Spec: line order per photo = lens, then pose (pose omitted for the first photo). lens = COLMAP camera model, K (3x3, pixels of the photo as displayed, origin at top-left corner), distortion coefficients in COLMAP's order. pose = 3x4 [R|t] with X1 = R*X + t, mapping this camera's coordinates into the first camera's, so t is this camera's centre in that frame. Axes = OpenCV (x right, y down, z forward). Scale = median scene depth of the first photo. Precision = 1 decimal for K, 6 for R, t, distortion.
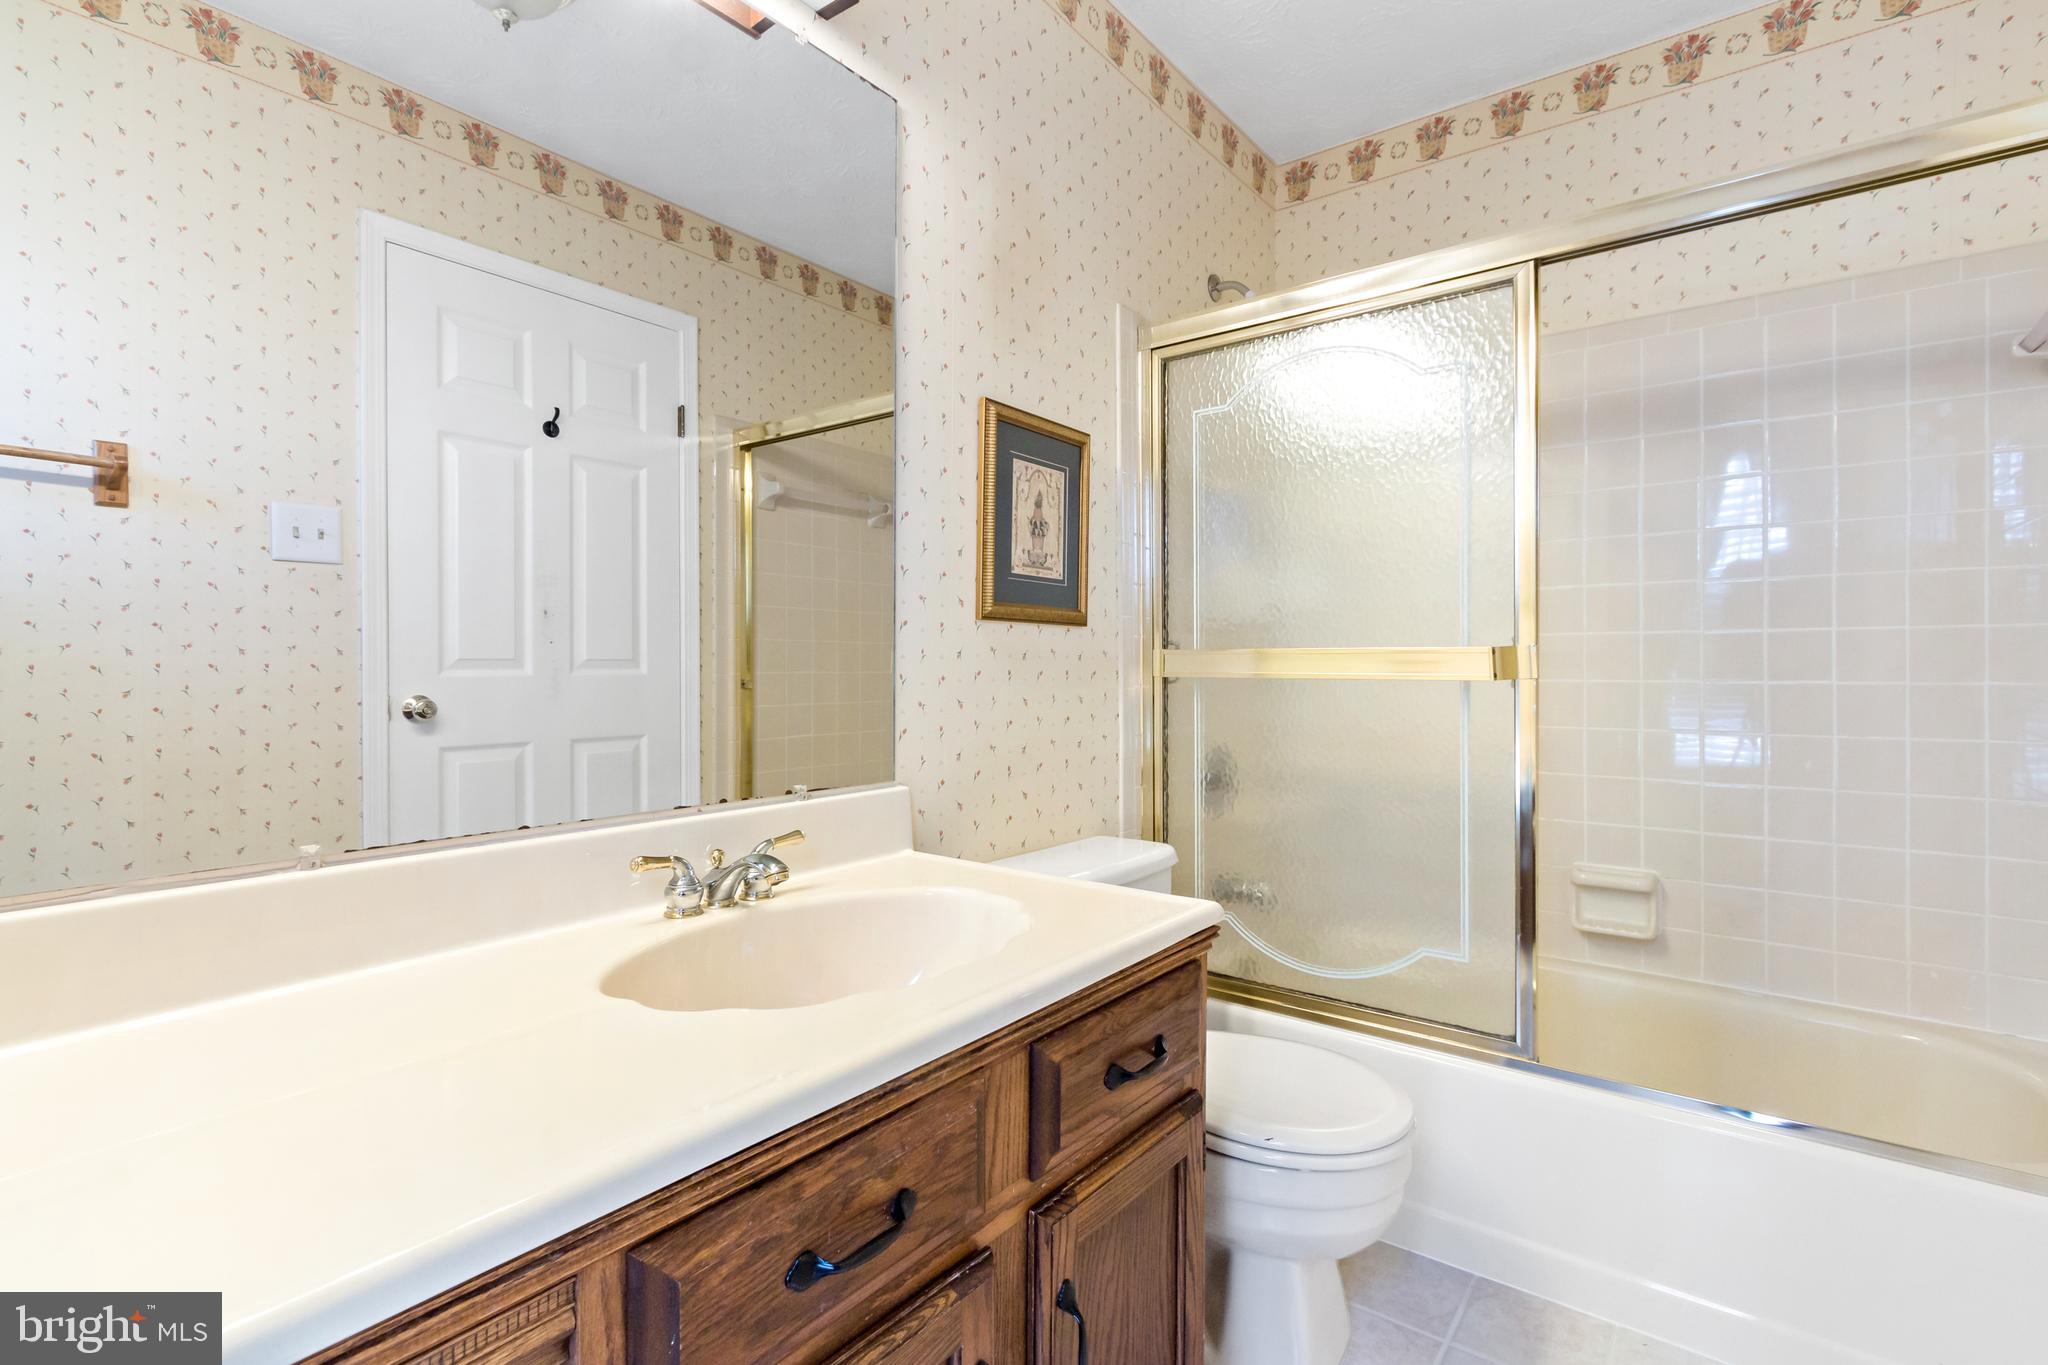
lens RADIAL K [[939.5, 0, 1025.2], [0, 939.5, 672.3], [0, 0, 1]] dist [0.000135, 0.000324]
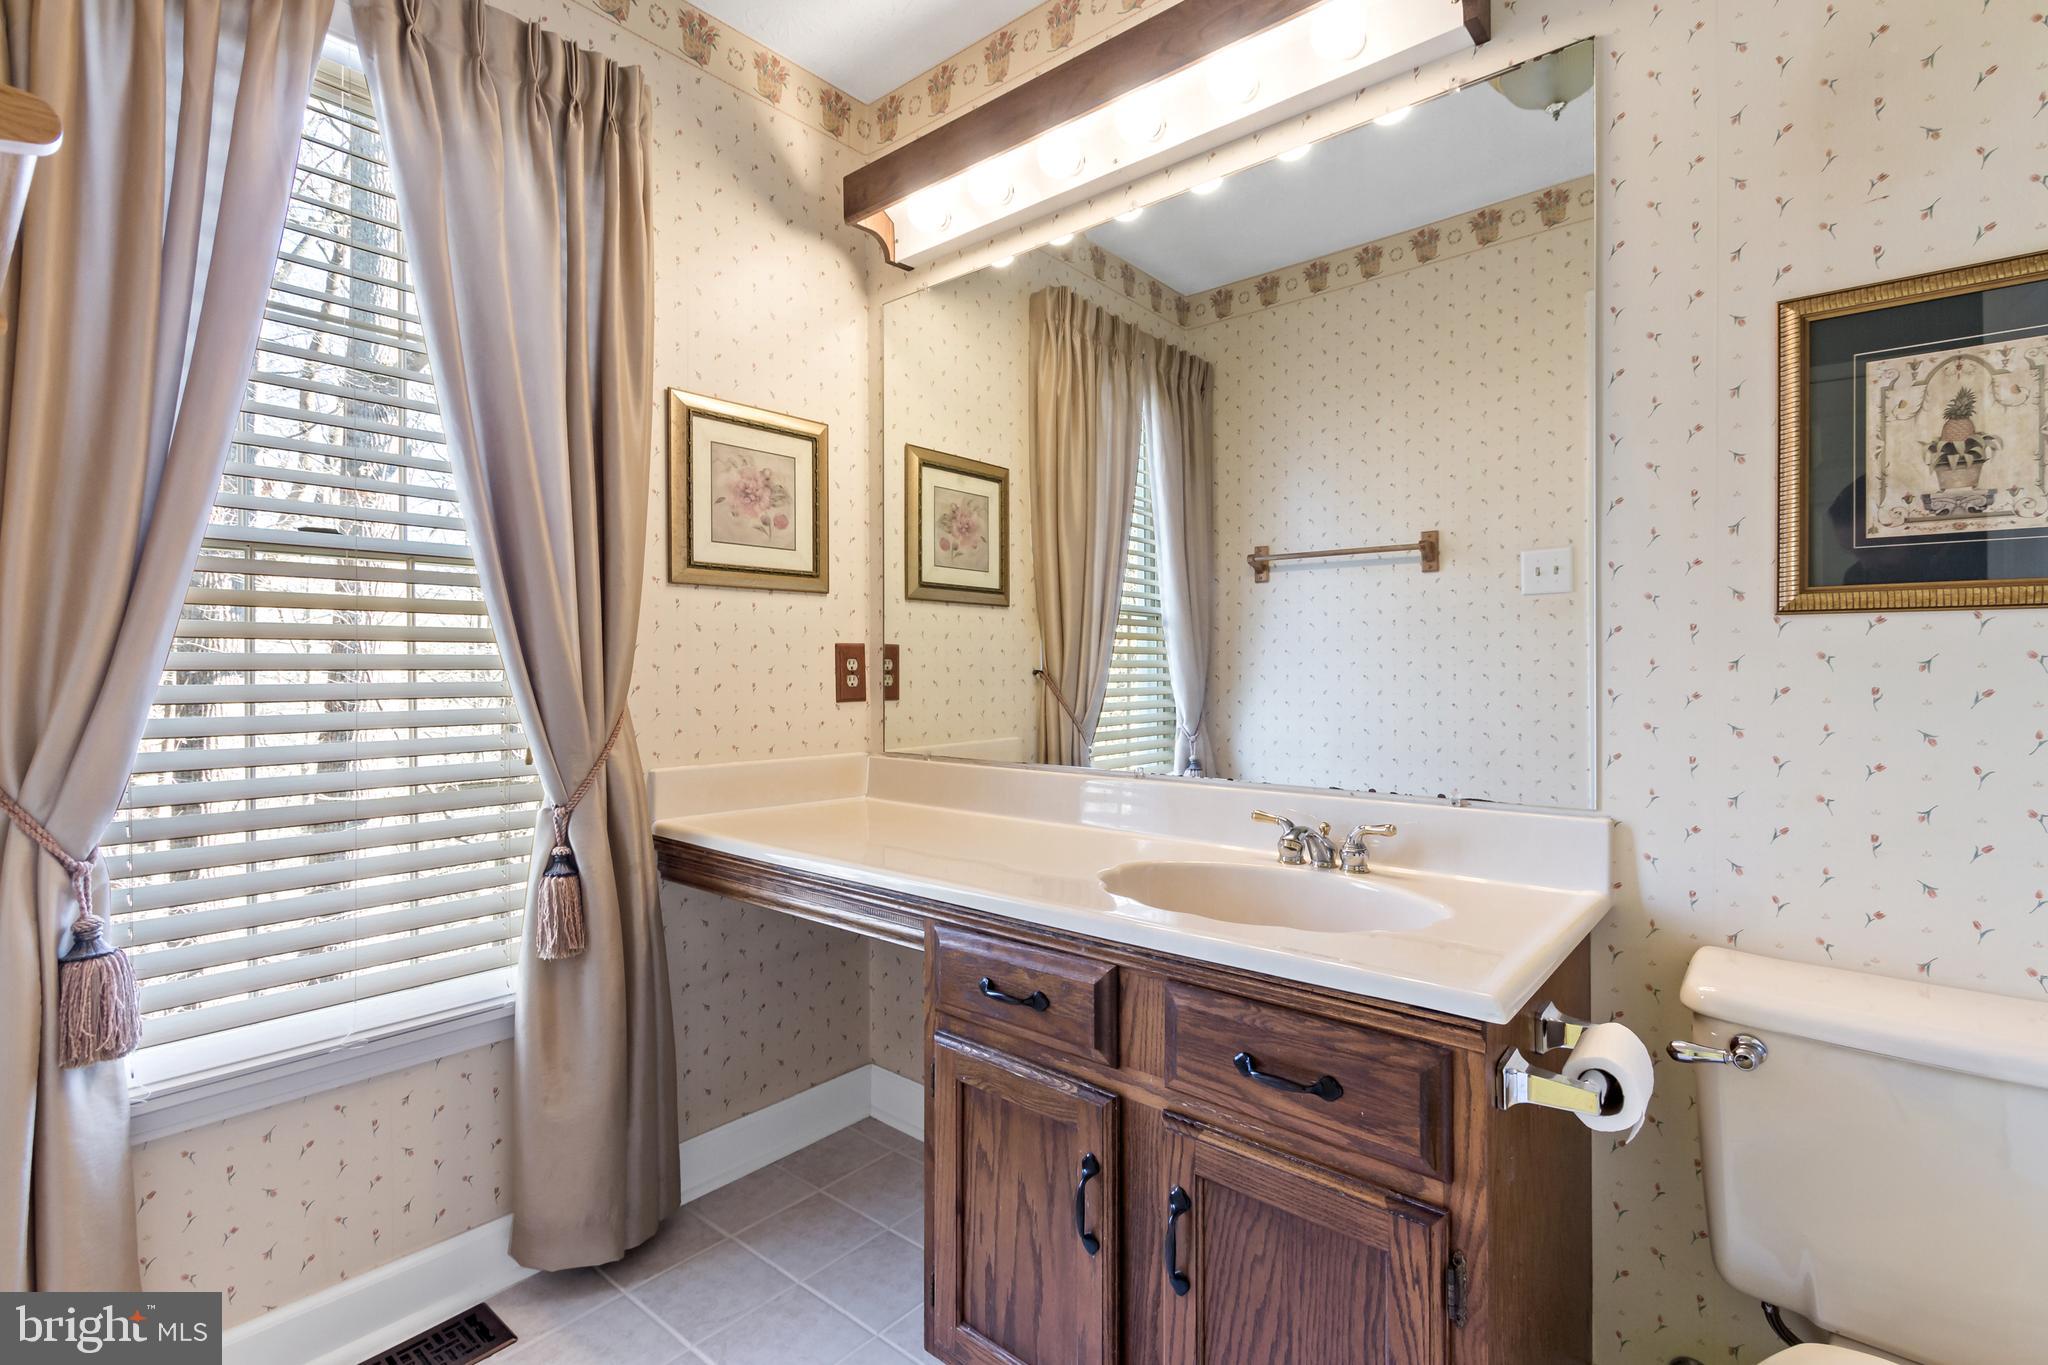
lens RADIAL K [[939.5, 0, 1040.8], [0, 939.5, 674.9], [0, 0, 1]] dist [0.000135, 0.000324]
pose [[-0.032773, 0.003415, -0.999457, 0.652047], [-0.004805, 0.999982, 0.003574, -0.010275], [0.999451, 0.004919, -0.032756, 0.442561]]
